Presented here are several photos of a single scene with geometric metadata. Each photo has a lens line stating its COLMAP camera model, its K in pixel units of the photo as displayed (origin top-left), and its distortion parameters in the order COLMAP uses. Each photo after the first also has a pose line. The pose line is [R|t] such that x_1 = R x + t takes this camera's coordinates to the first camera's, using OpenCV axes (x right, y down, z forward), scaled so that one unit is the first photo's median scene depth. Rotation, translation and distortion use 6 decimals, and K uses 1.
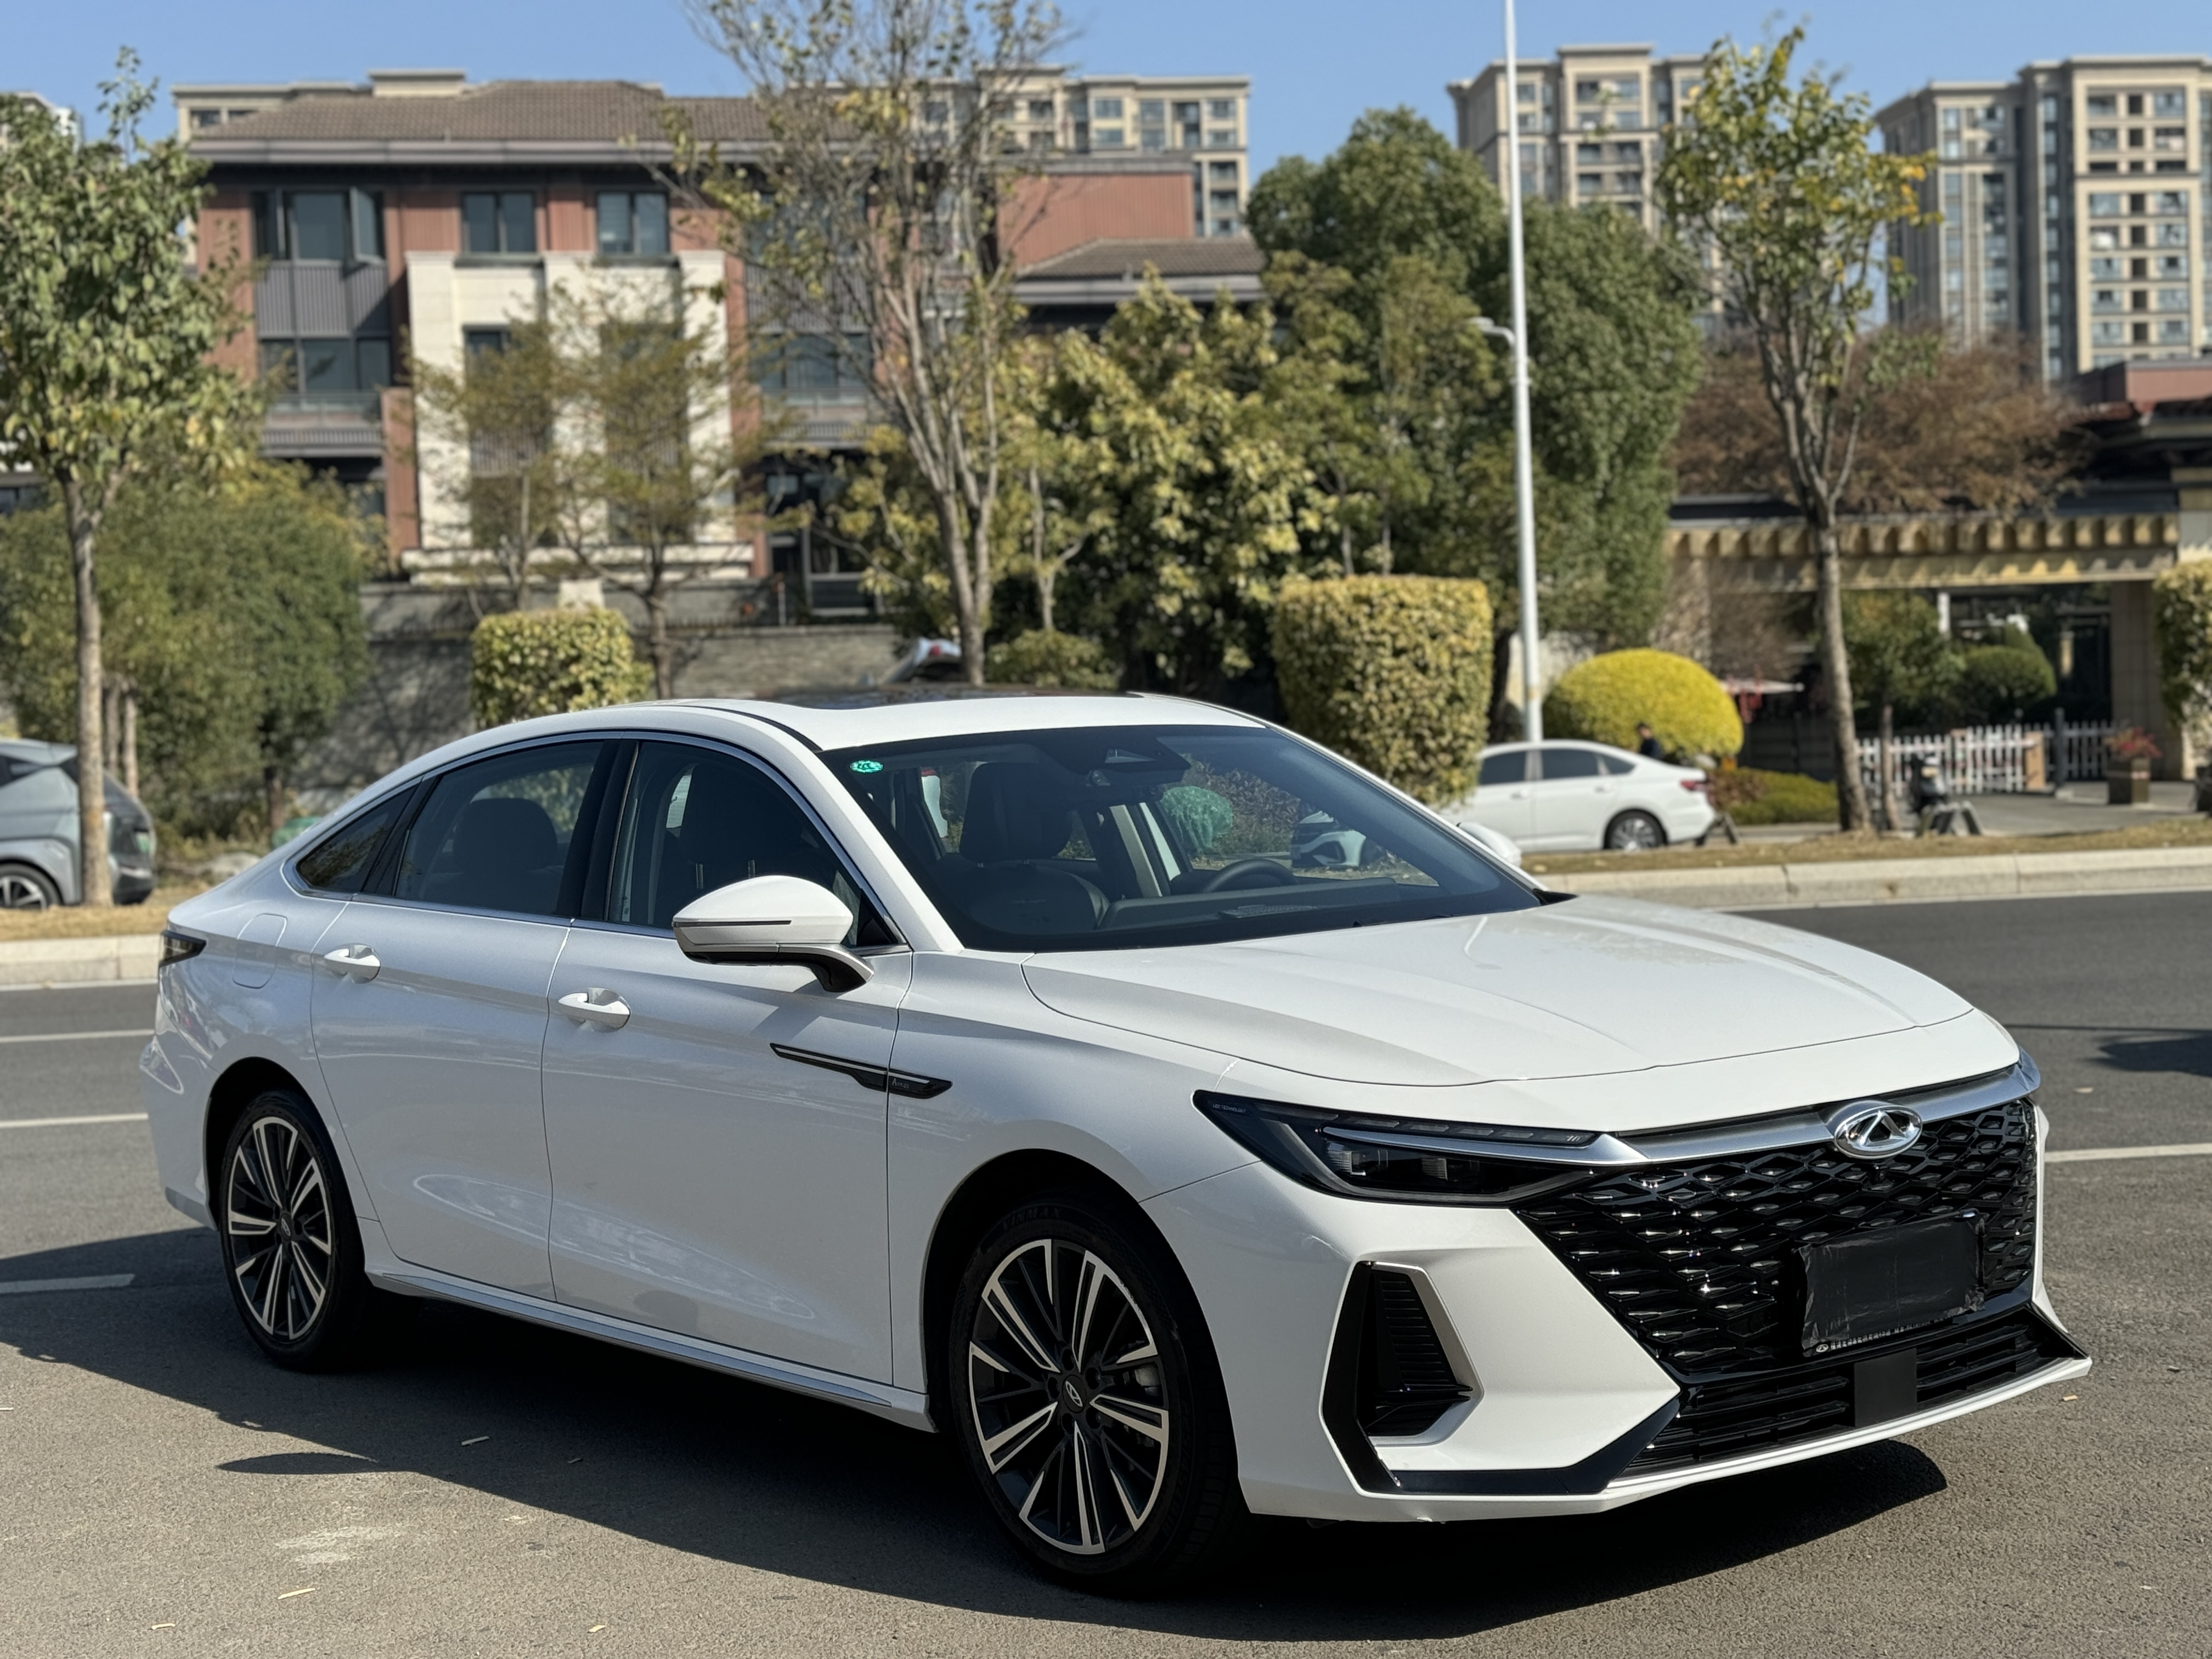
lens RADIAL K [[3140.7, 0, 1106.0], [0, 3140.7, 829.5], [0, 0, 1]] dist [0.176556, -0.533265]
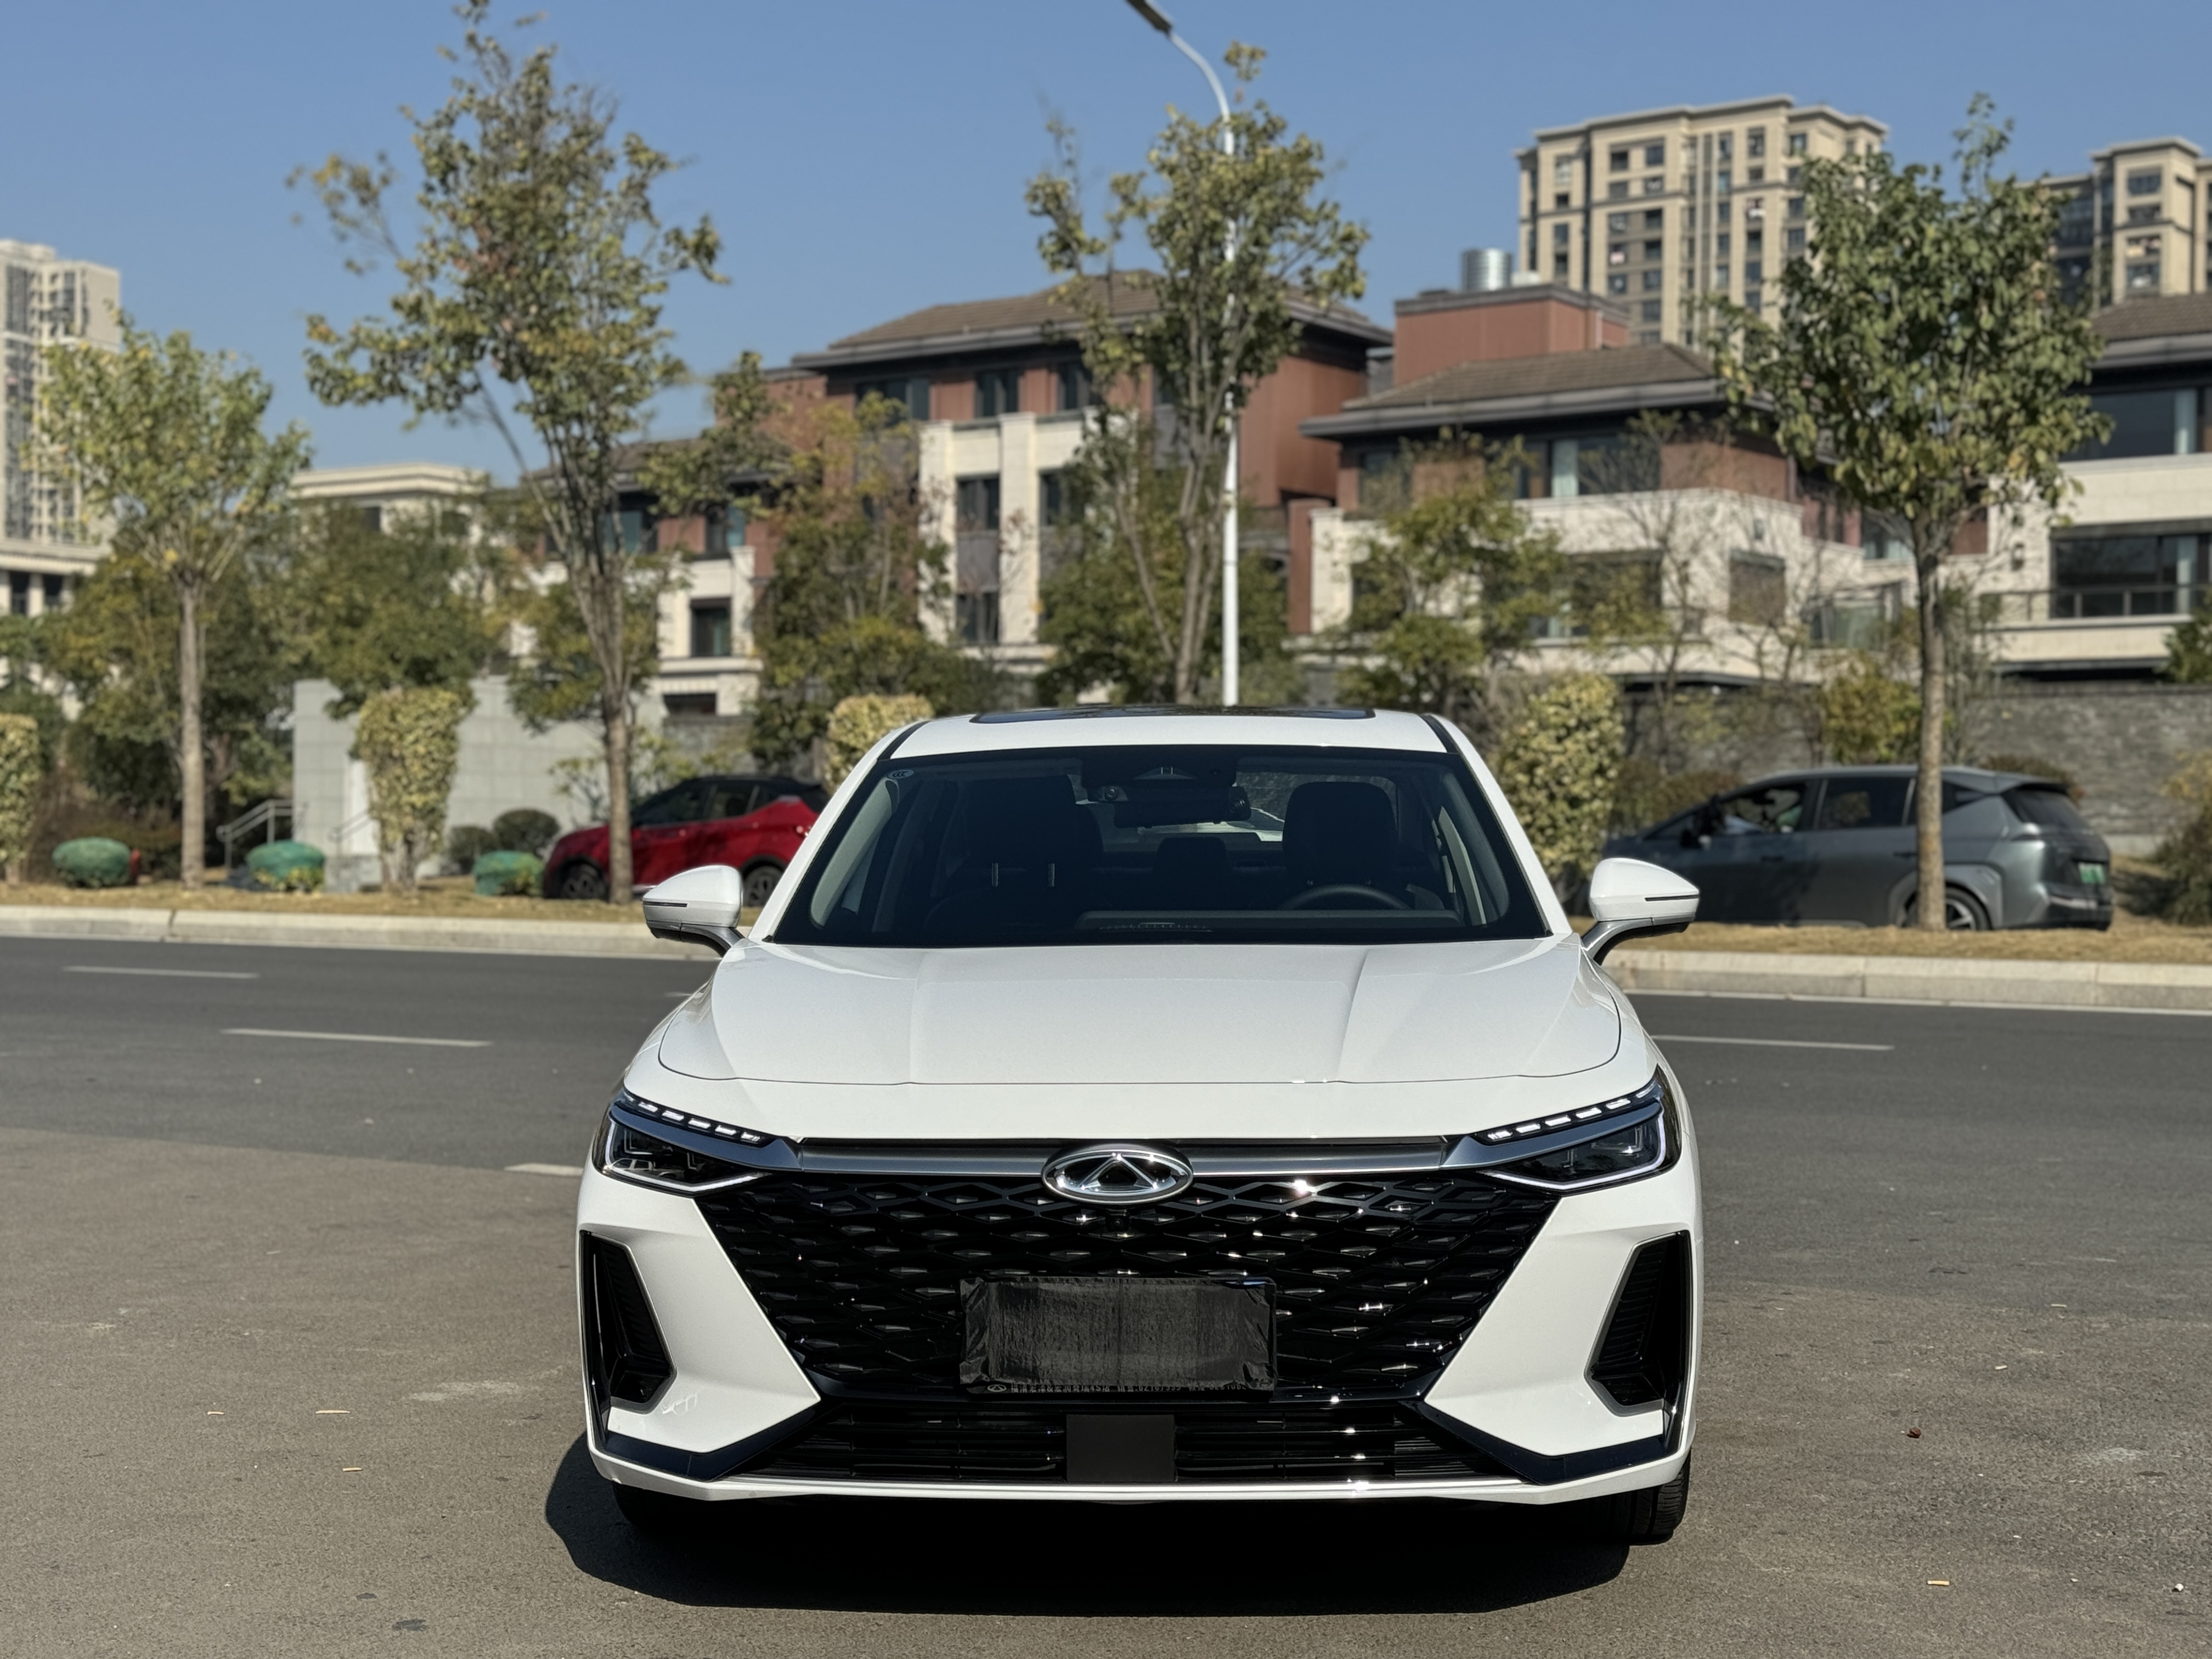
lens RADIAL K [[3140.7, 0, 1106.0], [0, 3140.7, 829.5], [0, 0, 1]] dist [0.176556, -0.533265]
pose [[0.696322, 0.028755, -0.717154, 0.627081], [-0.036737, 0.999315, 0.004399, -0.007650], [0.716789, 0.023282, 0.696901, 0.237084]]
